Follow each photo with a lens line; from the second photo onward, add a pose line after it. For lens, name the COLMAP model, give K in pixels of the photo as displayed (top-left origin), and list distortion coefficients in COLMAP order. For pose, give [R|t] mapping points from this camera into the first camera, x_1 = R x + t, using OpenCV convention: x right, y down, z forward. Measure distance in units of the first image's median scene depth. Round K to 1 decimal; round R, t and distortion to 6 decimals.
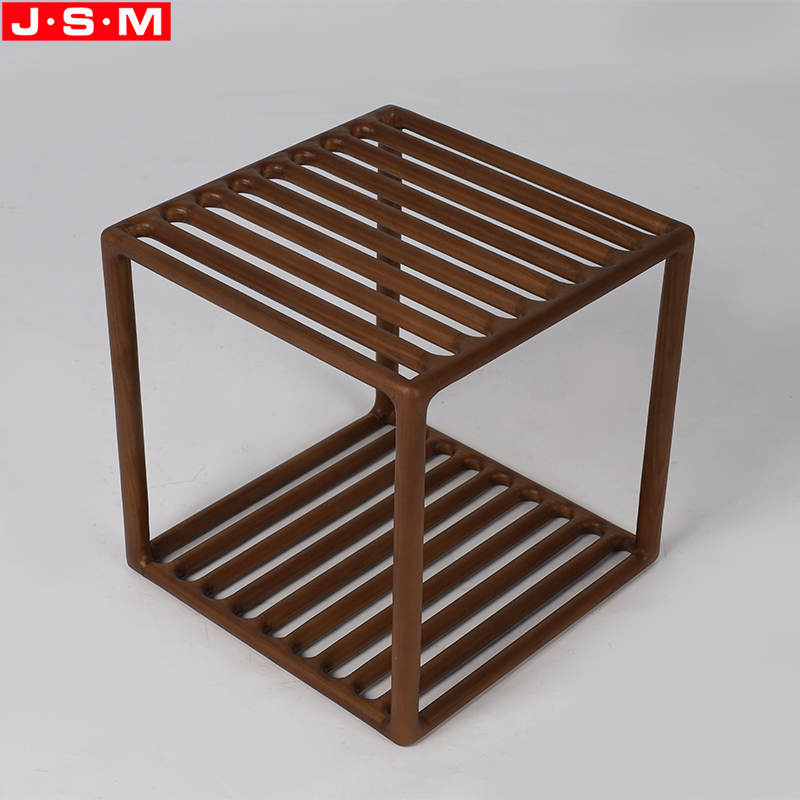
lens RADIAL K [[1934.6, 0, 400.0], [0, 1934.6, 400.0], [0, 0, 1]] dist [0.034599, 0.099232]
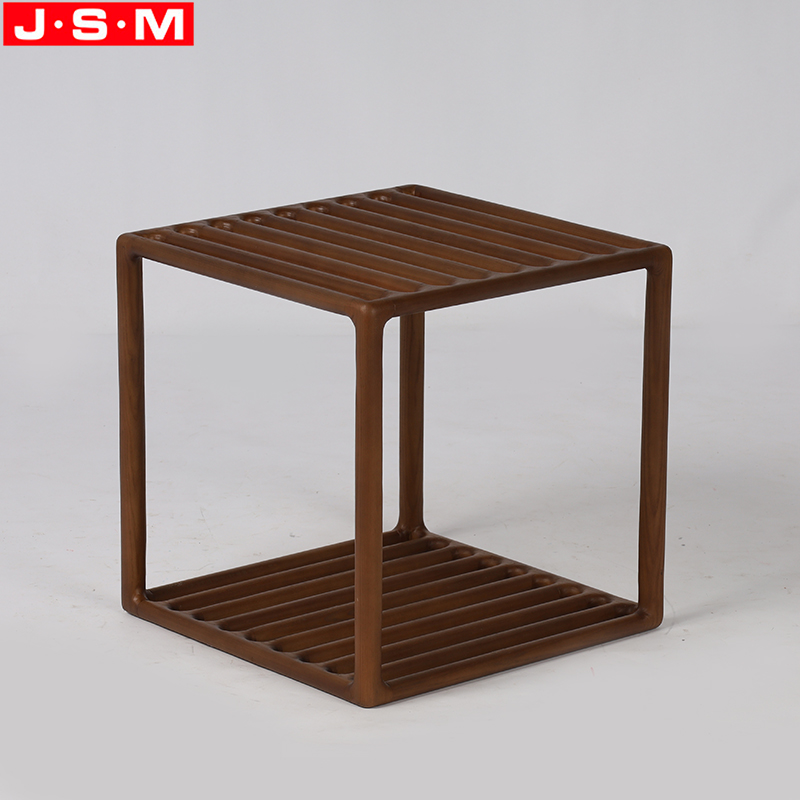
lens RADIAL K [[3934.8, 0, 400.0], [0, 3934.8, 400.0], [0, 0, 1]] dist [-0.252447, -7.273298]
pose [[0.993176, 0.020916, -0.114732, 0.296323], [-0.056444, 0.947095, -0.315952, 0.791936], [0.102054, 0.320272, 0.941813, -1.179742]]
